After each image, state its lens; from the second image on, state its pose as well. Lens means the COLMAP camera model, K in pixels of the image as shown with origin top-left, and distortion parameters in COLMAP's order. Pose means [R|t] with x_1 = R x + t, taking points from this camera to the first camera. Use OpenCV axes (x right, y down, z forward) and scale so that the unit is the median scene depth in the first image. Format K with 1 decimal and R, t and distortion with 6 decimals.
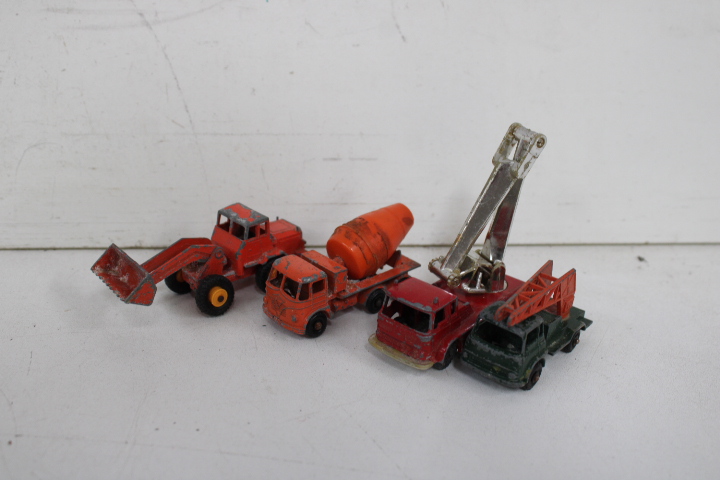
lens RADIAL K [[741.1, 0, 360.0], [0, 741.1, 240.0], [0, 0, 1]] dist [-0.135262, 0.137517]
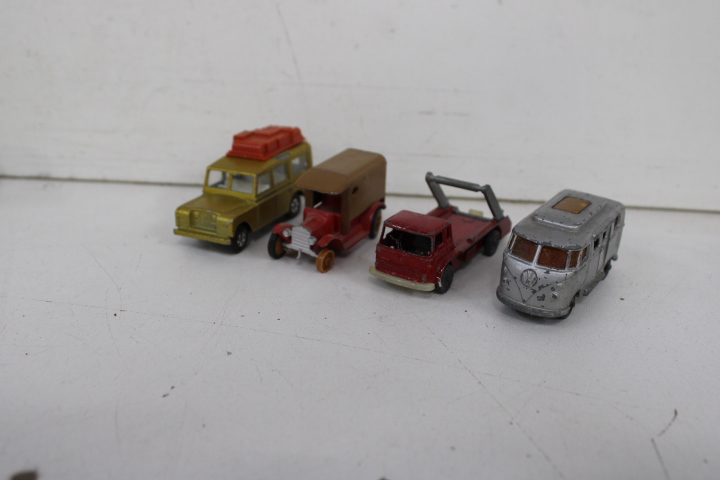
lens RADIAL K [[741.1, 0, 360.0], [0, 741.1, 240.0], [0, 0, 1]] dist [-0.135262, 0.137517]
pose [[0.986147, 0.053055, -0.157163, 0.045041], [-0.059226, 0.997637, -0.034836, 0.119368], [0.154943, 0.043662, 0.986958, -0.053704]]
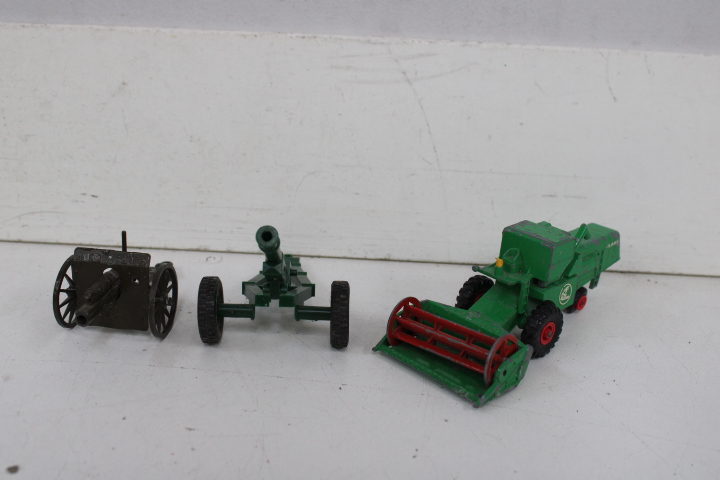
lens RADIAL K [[837.7, 0, 360.0], [0, 837.7, 240.0], [0, 0, 1]] dist [-0.109015, 0.135397]
pose [[0.988831, 0.051907, -0.139712, -0.155660], [-0.058192, 0.997452, -0.041281, 0.038820], [0.137213, 0.048950, 0.989331, -0.403986]]
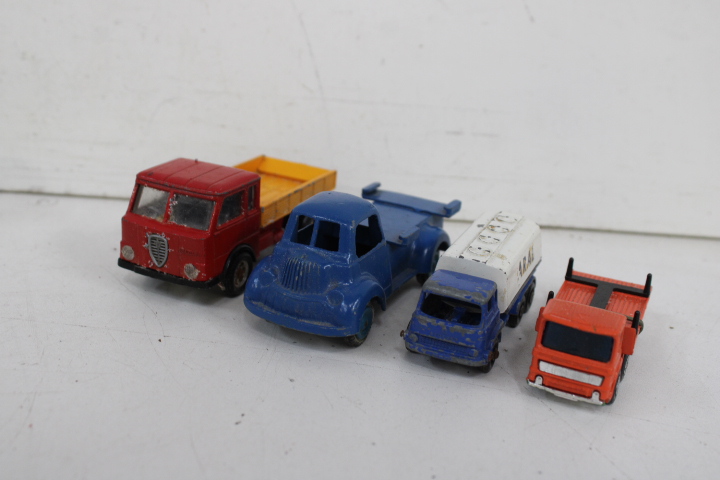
lens RADIAL K [[837.7, 0, 360.0], [0, 837.7, 240.0], [0, 0, 1]] dist [-0.109015, 0.135397]
pose [[0.994489, 0.062459, -0.084211, -0.063225], [-0.068660, 0.994975, -0.072873, 0.133439], [0.079236, 0.078254, 0.993780, -0.141772]]
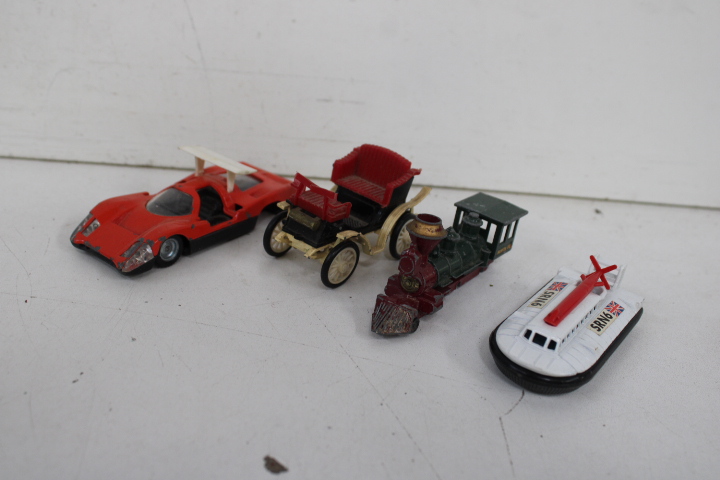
lens RADIAL K [[741.1, 0, 360.0], [0, 741.1, 240.0], [0, 0, 1]] dist [-0.135262, 0.137517]
pose [[0.996503, 0.075968, -0.034789, 0.073624], [-0.074745, 0.996581, 0.035201, 0.061208], [0.037344, -0.032478, 0.998775, -0.131491]]
